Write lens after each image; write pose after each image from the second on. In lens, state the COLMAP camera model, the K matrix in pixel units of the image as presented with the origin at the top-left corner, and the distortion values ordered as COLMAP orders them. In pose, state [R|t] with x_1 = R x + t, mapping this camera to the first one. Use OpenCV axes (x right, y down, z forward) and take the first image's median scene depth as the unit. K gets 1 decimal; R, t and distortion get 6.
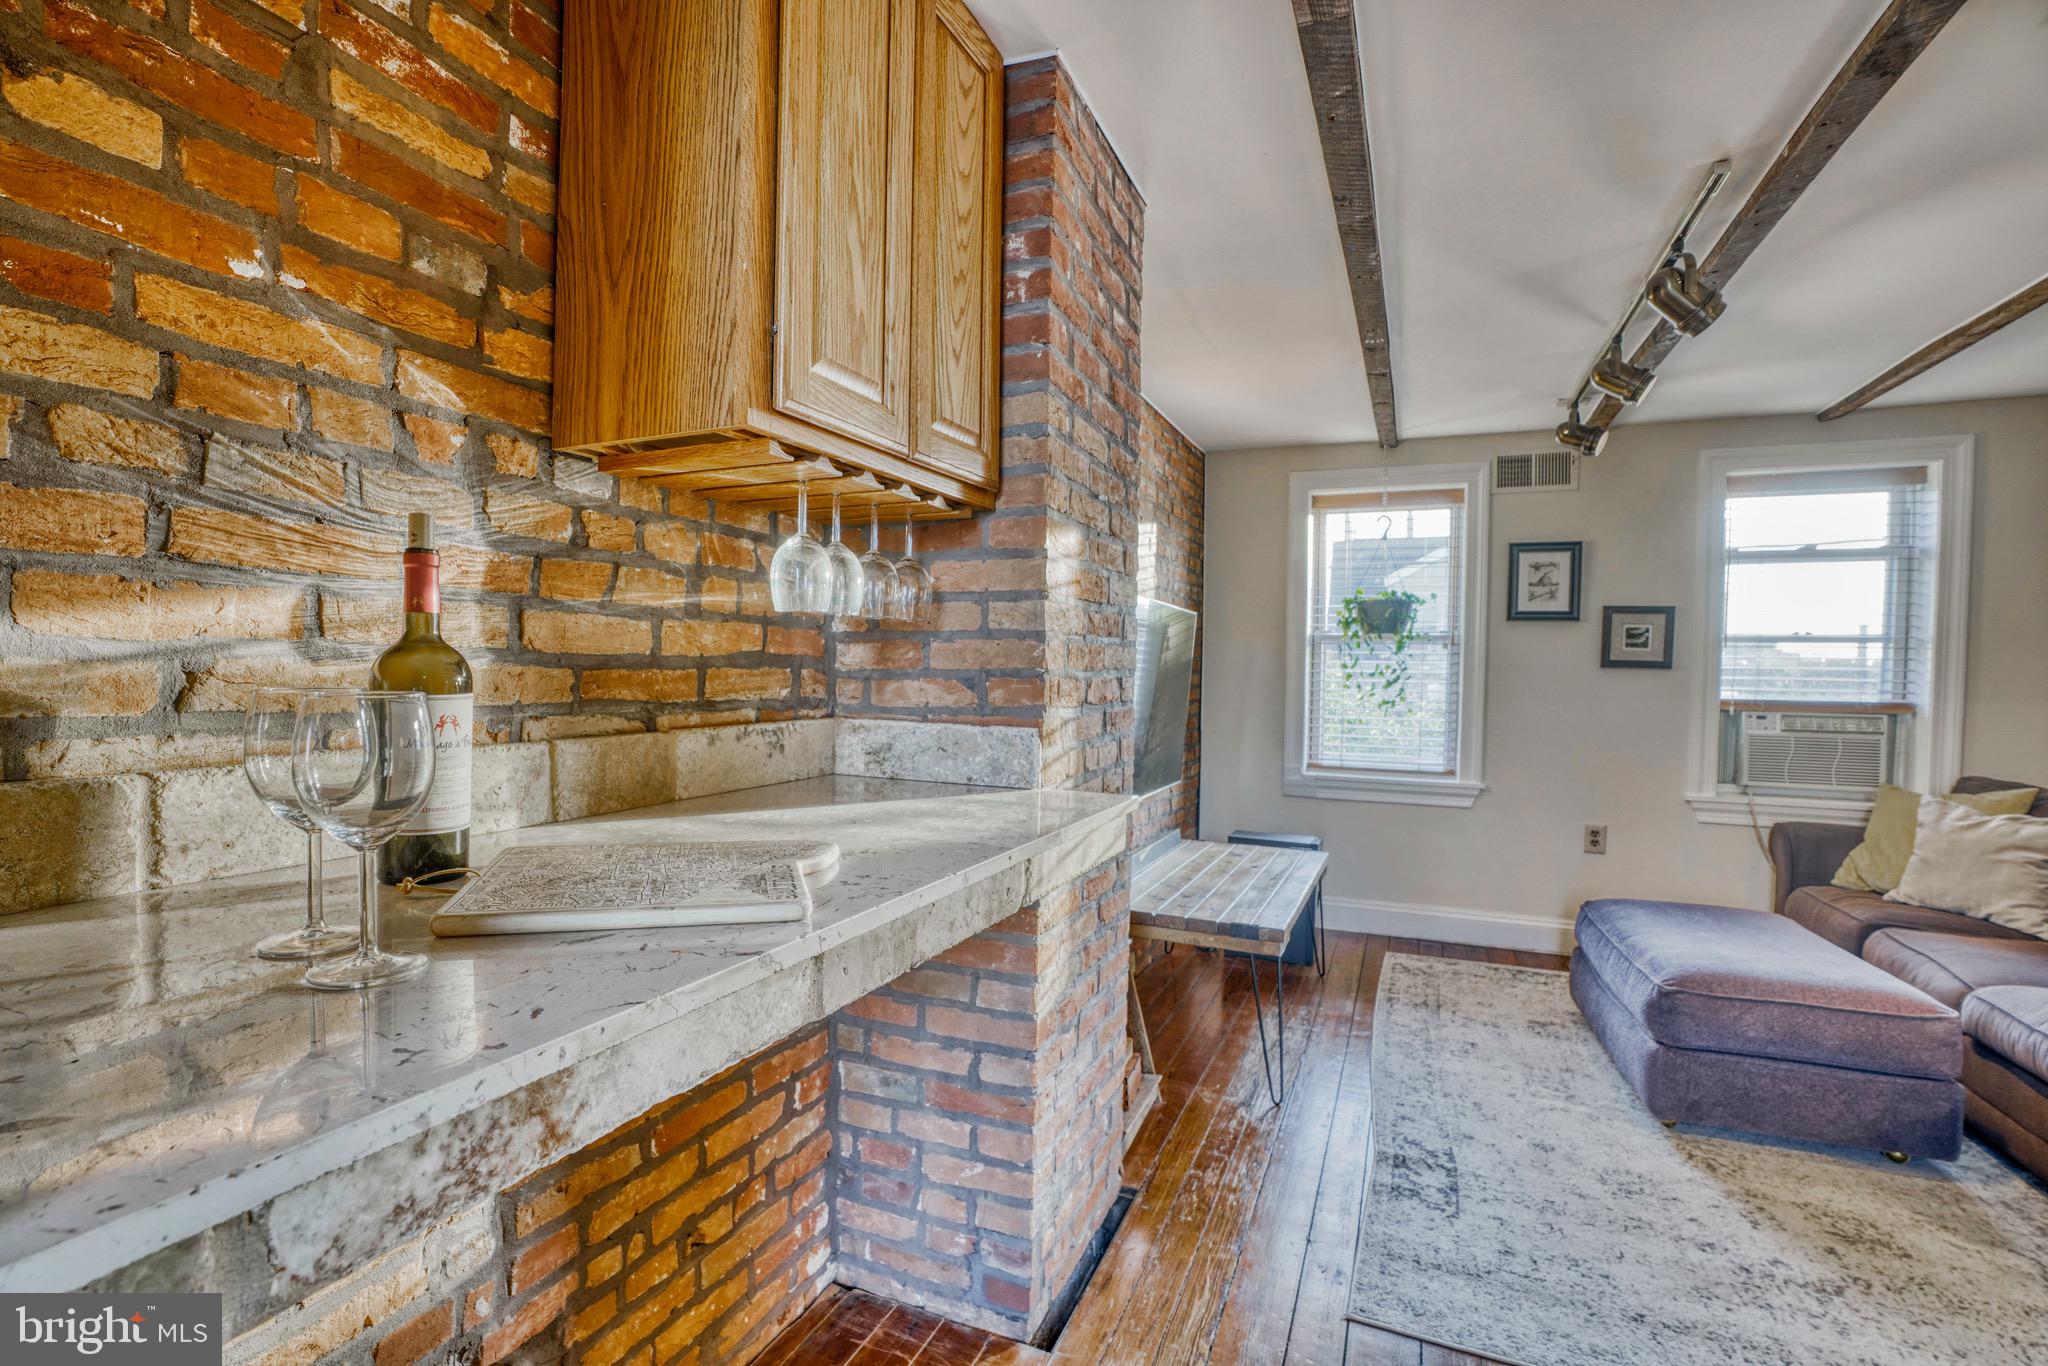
lens RADIAL K [[947.1, 0, 1002.8], [0, 947.1, 690.2], [0, 0, 1]] dist [-0.066011, 0.024337]
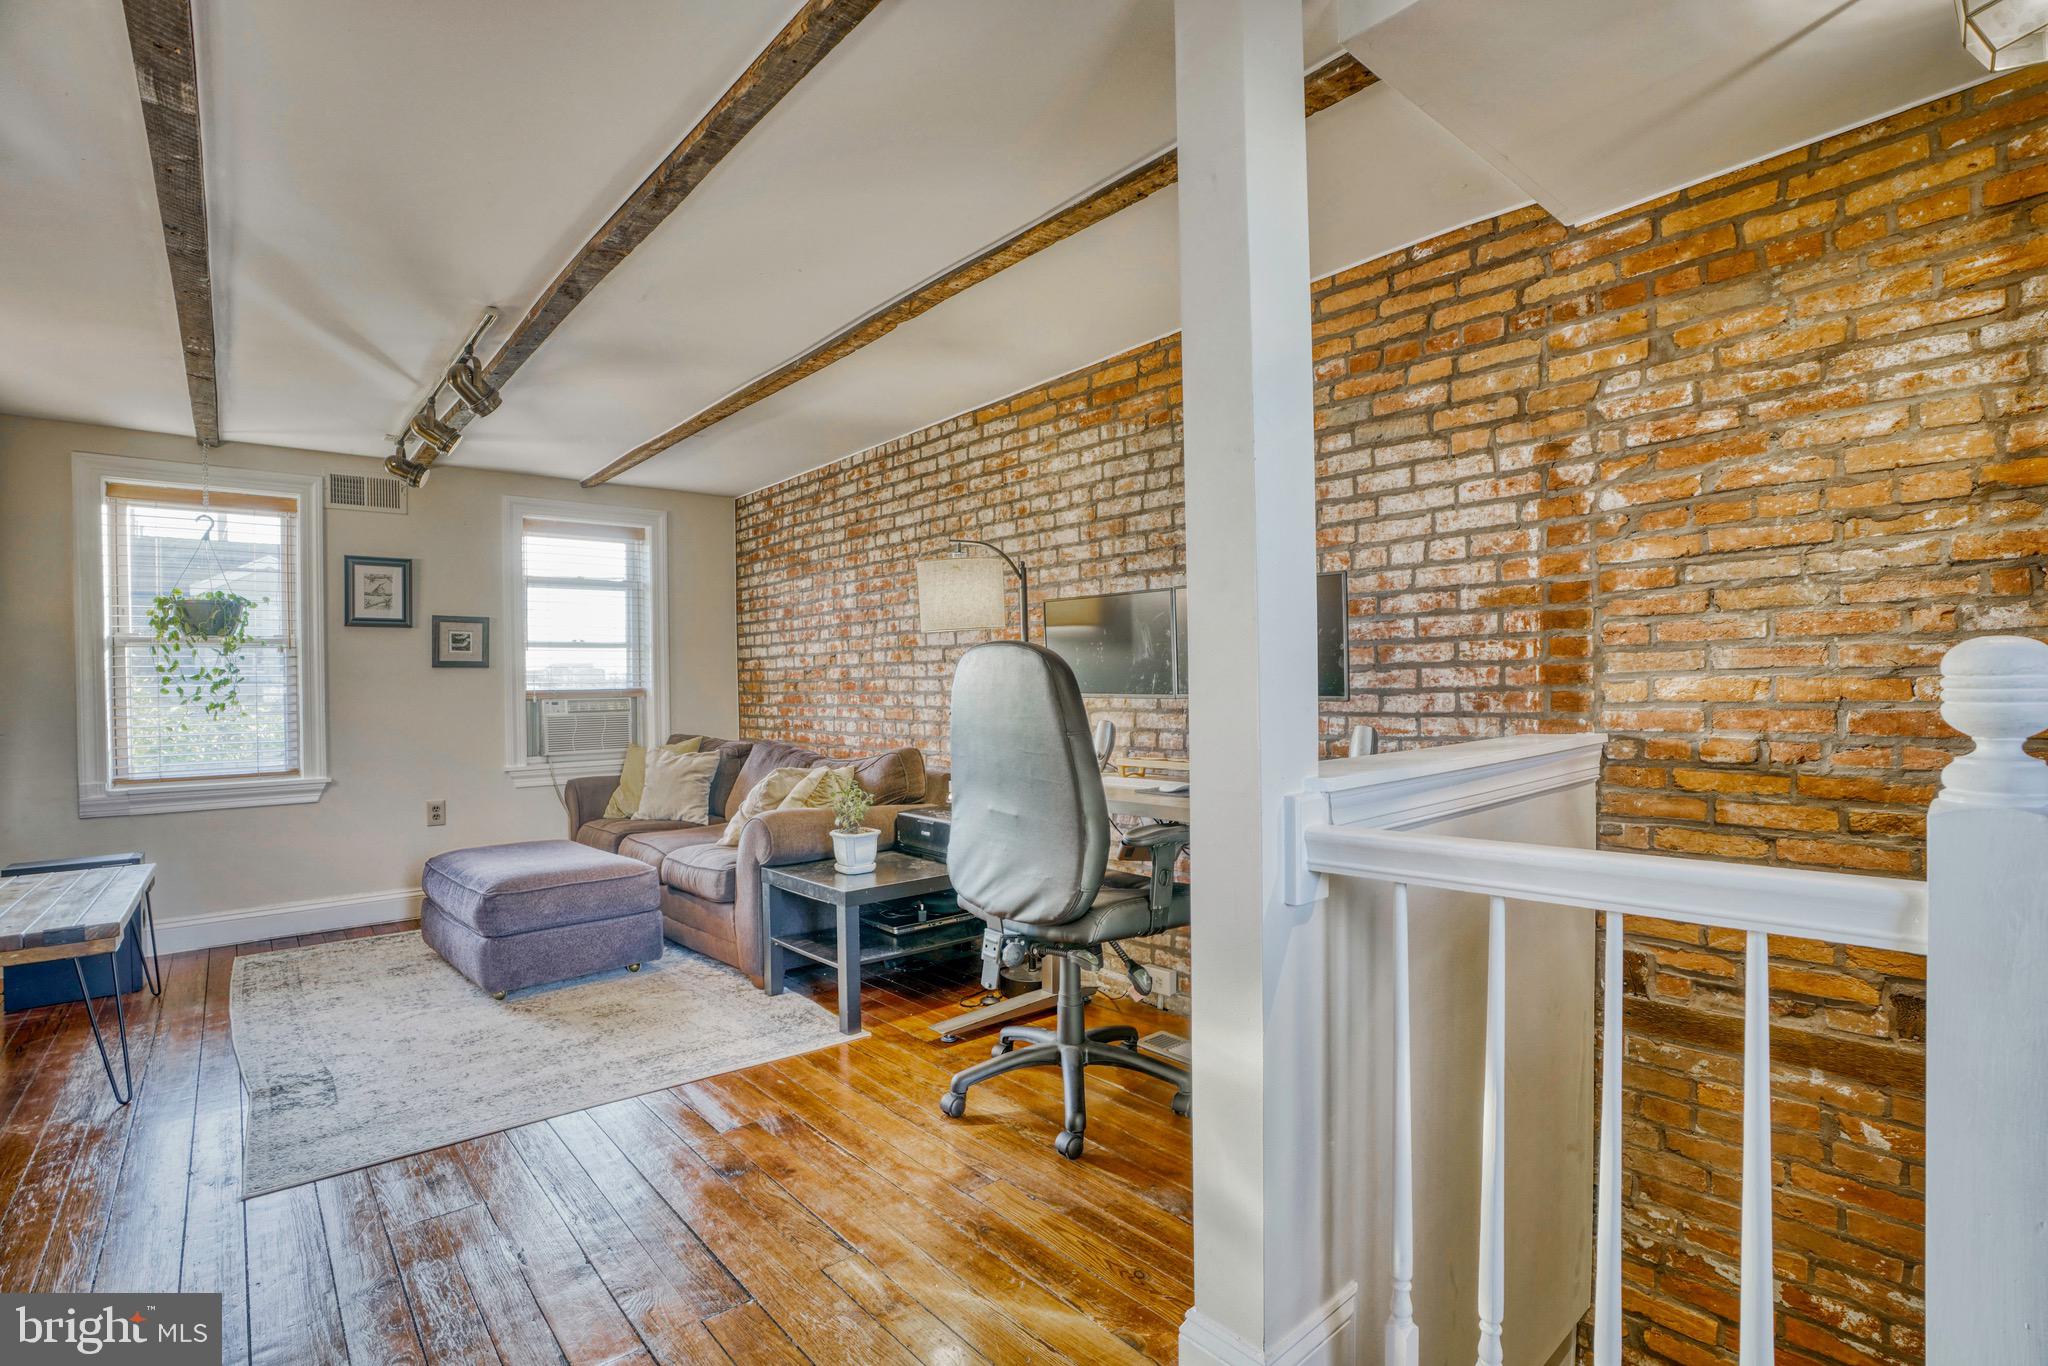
lens RADIAL K [[947.1, 0, 1016.5], [0, 947.1, 691.8], [0, 0, 1]] dist [-0.066011, 0.024337]
pose [[0.431802, -0.028938, 0.901504, -0.132459], [0.049100, 0.998757, 0.008542, 0.045073], [-0.900631, 0.040575, 0.432686, -0.247374]]
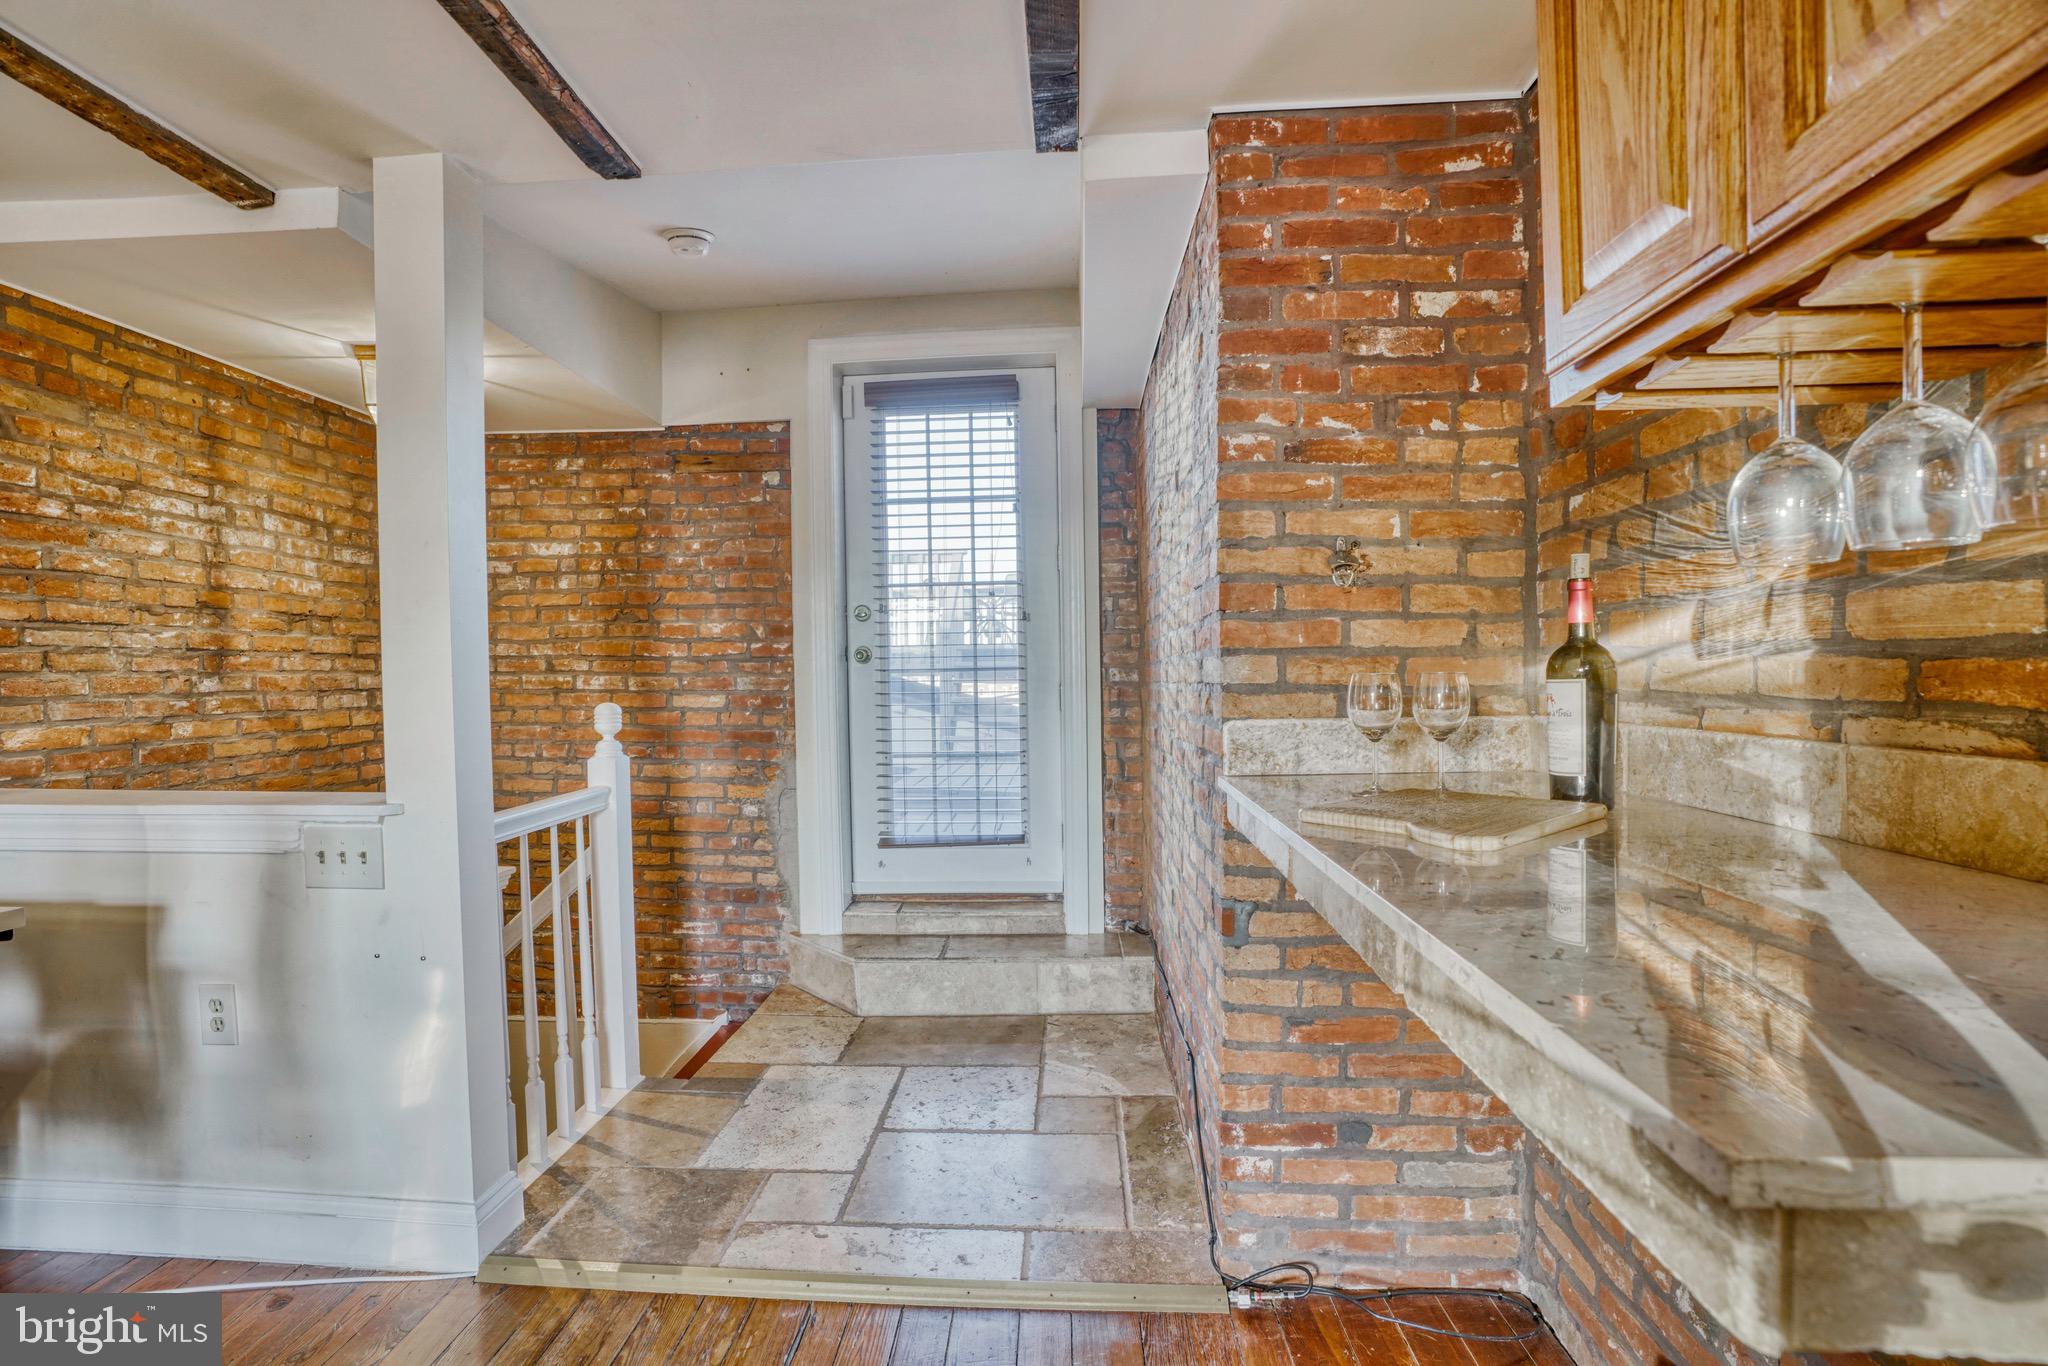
lens RADIAL K [[947.1, 0, 1003.1], [0, 947.1, 693.4], [0, 0, 1]] dist [-0.066011, 0.024337]
pose [[-0.940071, 0.003934, -0.340956, 0.210445], [-0.011053, 0.999056, 0.042002, -0.007585], [0.340800, 0.043254, -0.939140, 0.615654]]
